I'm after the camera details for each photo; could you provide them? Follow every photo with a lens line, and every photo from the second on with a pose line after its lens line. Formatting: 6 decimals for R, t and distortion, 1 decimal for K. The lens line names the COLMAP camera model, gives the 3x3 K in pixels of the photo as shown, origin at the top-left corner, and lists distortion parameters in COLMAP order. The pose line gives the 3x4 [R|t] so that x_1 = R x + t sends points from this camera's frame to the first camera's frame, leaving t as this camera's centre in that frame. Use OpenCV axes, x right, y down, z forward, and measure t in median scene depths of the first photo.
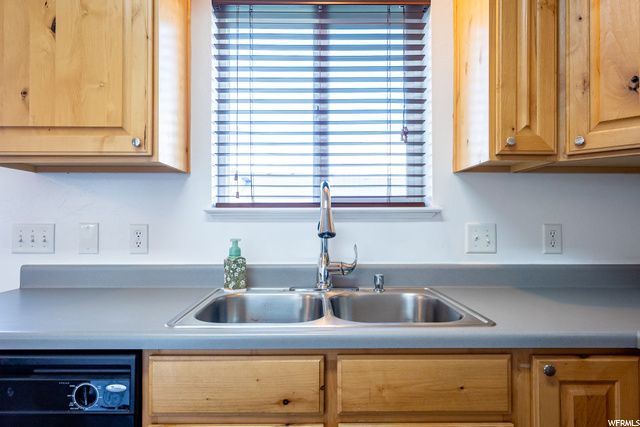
lens RADIAL K [[399.9, 0, 320.6], [0, 399.9, 214.4], [0, 0, 1]] dist [0.004948, 0.001413]
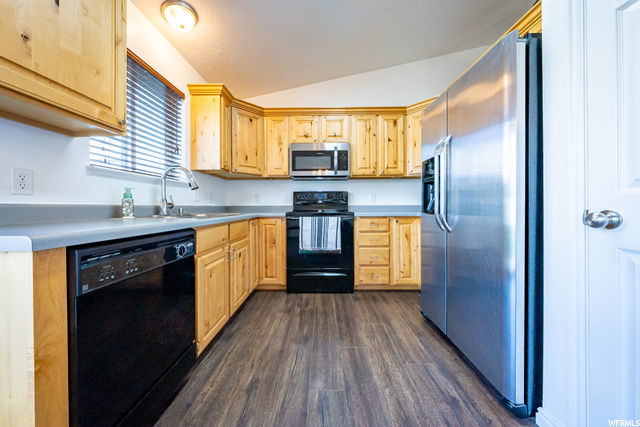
lens RADIAL K [[215.0, 0, 315.4], [0, 215.0, 207.1], [0, 0, 1]] dist [0.001821, -0.000107]
pose [[0.037963, -0.003591, 0.999273, -1.112604], [-0.011980, 0.999920, 0.004048, 0.130719], [-0.999207, -0.012125, 0.037917, 0.151064]]
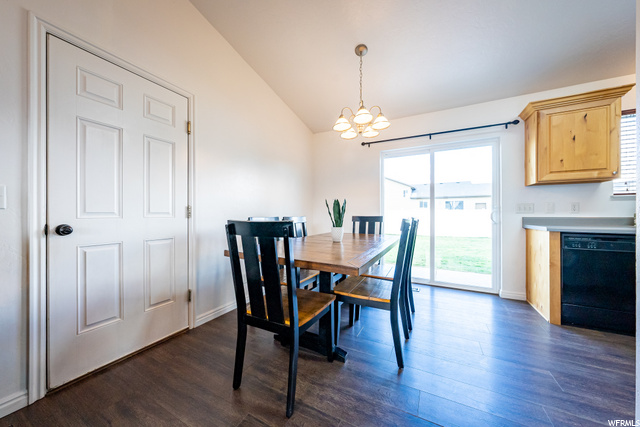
lens RADIAL K [[223.7, 0, 321.5], [0, 223.7, 212.5], [0, 0, 1]] dist [-0.001237, -0.000005]
pose [[0.879852, -0.002059, -0.475243, -1.353535], [0.008938, 0.999885, 0.012215, 0.064993], [0.475163, -0.014995, 0.879770, -1.283465]]
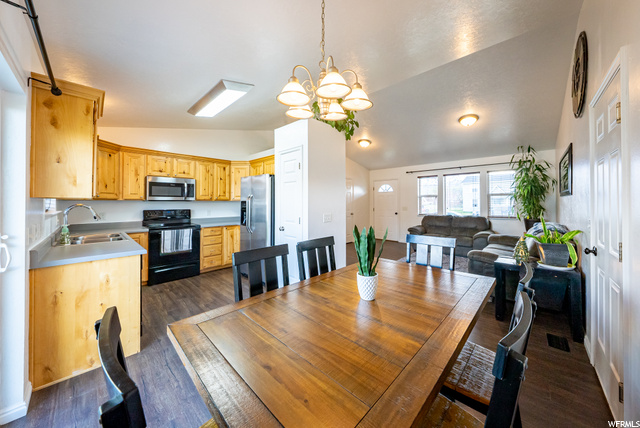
lens RADIAL K [[223.7, 0, 319.4], [0, 223.7, 199.8], [0, 0, 1]] dist [-0.001237, -0.000005]
pose [[-0.714831, 0.009677, 0.699231, -2.467014], [-0.011988, 0.999588, -0.026090, -0.085176], [-0.699195, -0.027032, -0.714420, 0.880940]]
